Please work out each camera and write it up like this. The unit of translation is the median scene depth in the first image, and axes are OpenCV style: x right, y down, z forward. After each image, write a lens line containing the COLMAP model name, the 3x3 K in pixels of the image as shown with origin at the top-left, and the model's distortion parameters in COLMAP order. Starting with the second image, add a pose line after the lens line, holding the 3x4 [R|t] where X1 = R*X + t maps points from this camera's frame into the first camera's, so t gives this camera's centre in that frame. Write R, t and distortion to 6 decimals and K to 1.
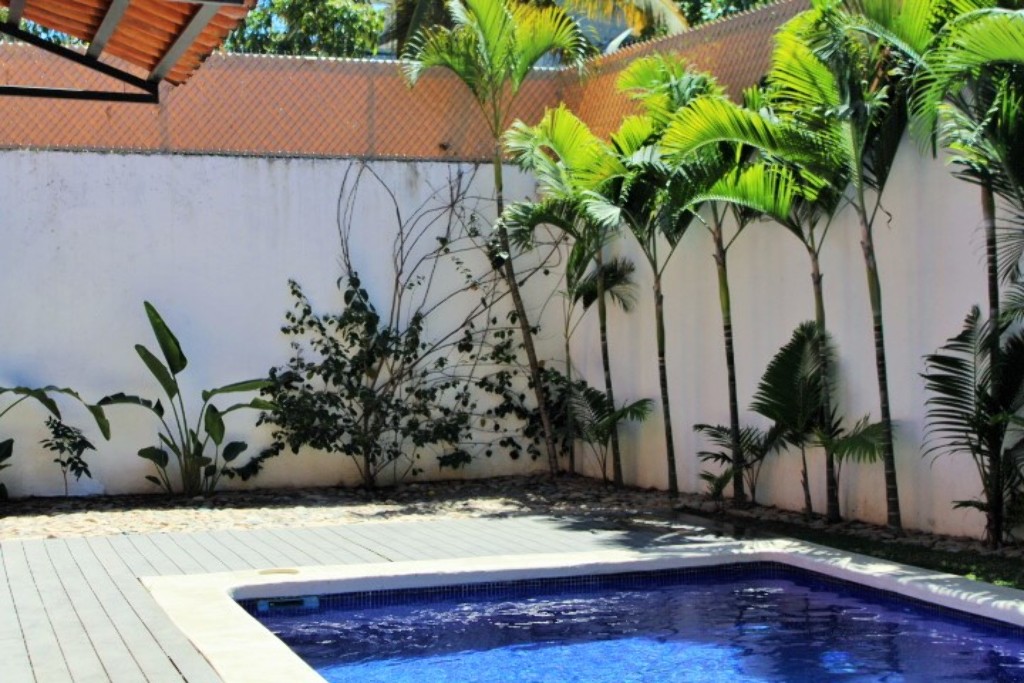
lens RADIAL K [[1582.8, 0, 512.0], [0, 1582.8, 341.5], [0, 0, 1]] dist [-0.057851, 0.281218]
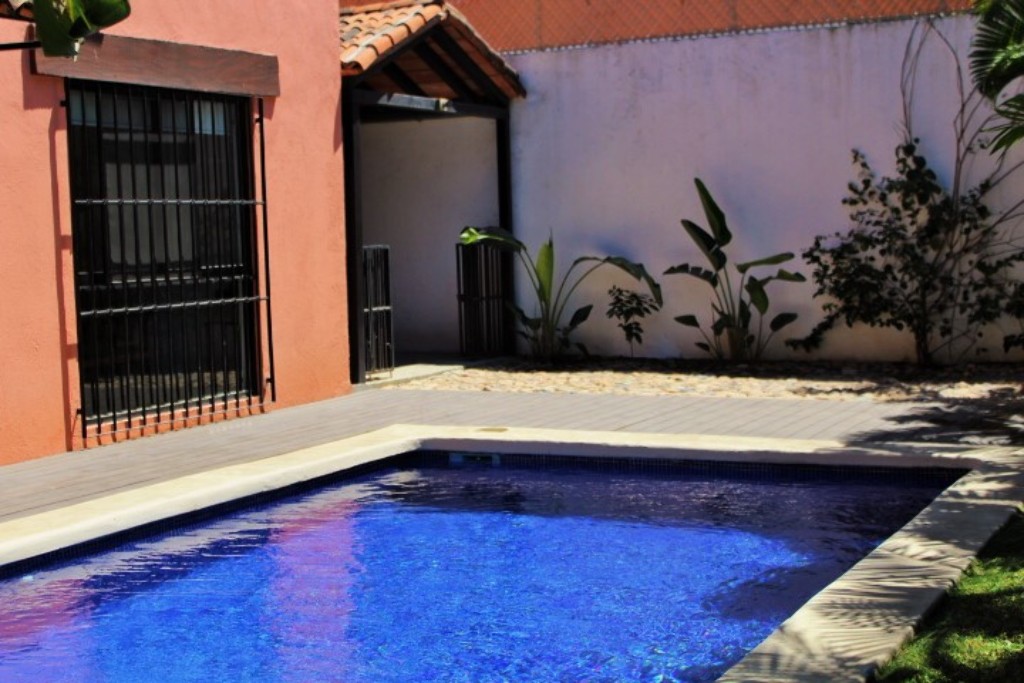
lens RADIAL K [[1582.8, 0, 512.0], [0, 1582.8, 341.5], [0, 0, 1]] dist [-0.057851, 0.281218]
pose [[0.692266, 0.040362, -0.720513, 0.429917], [0.020403, 0.996941, 0.075450, 0.001211], [0.721354, -0.066932, 0.689324, 0.166326]]
